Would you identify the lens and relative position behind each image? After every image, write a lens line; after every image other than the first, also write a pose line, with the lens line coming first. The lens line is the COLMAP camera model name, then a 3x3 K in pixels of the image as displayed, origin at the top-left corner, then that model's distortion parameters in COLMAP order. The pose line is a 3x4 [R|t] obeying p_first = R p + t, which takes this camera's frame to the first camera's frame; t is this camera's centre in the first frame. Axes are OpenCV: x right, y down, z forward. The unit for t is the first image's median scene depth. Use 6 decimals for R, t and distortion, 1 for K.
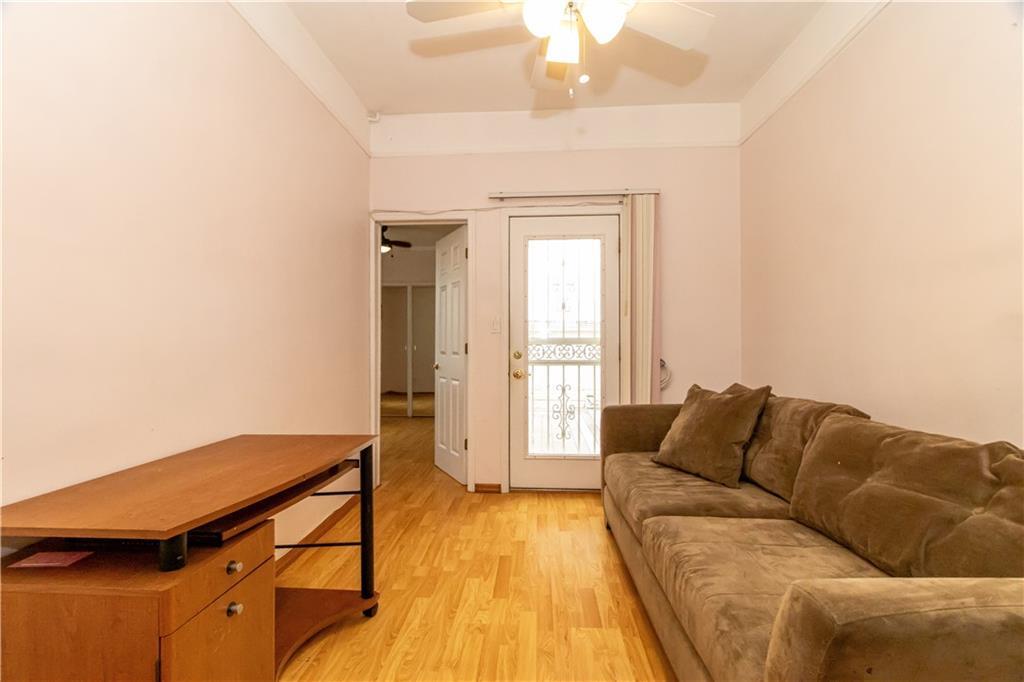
lens RADIAL K [[458.2, 0, 545.3], [0, 458.2, 346.6], [0, 0, 1]] dist [0.002420, 0.000505]
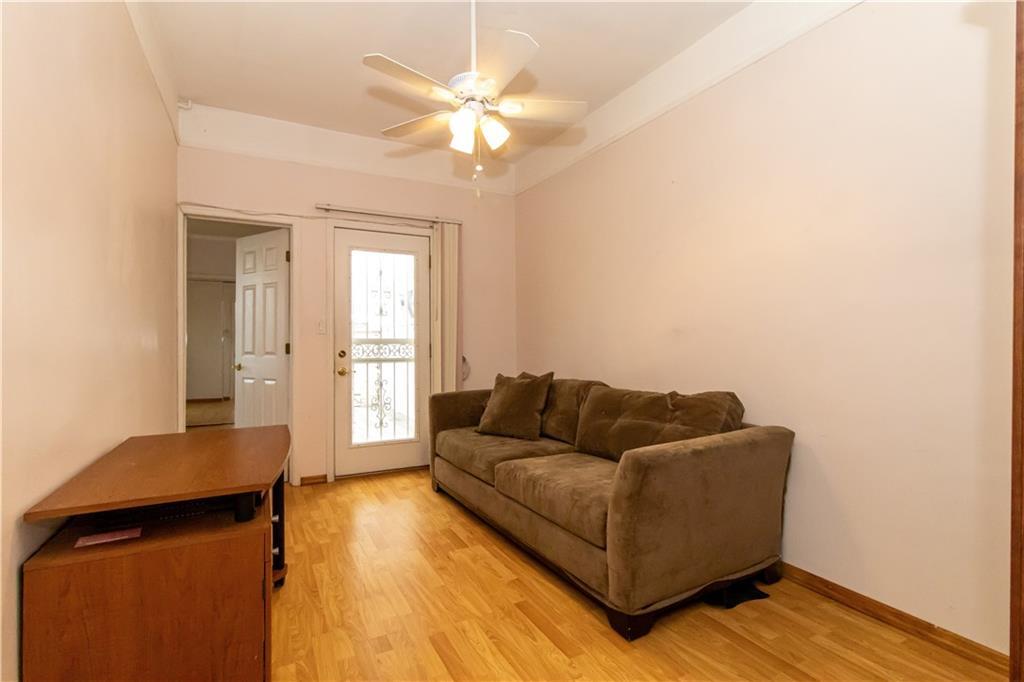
lens RADIAL K [[486.2, 0, 512.0], [0, 486.2, 341.0], [0, 0, 1]] dist [0.002040, 0.000768]
pose [[0.851248, 0.002030, 0.524760, -0.327030], [0.003821, 0.999942, -0.010068, 0.000377], [-0.524750, 0.010575, 0.851191, -0.202436]]
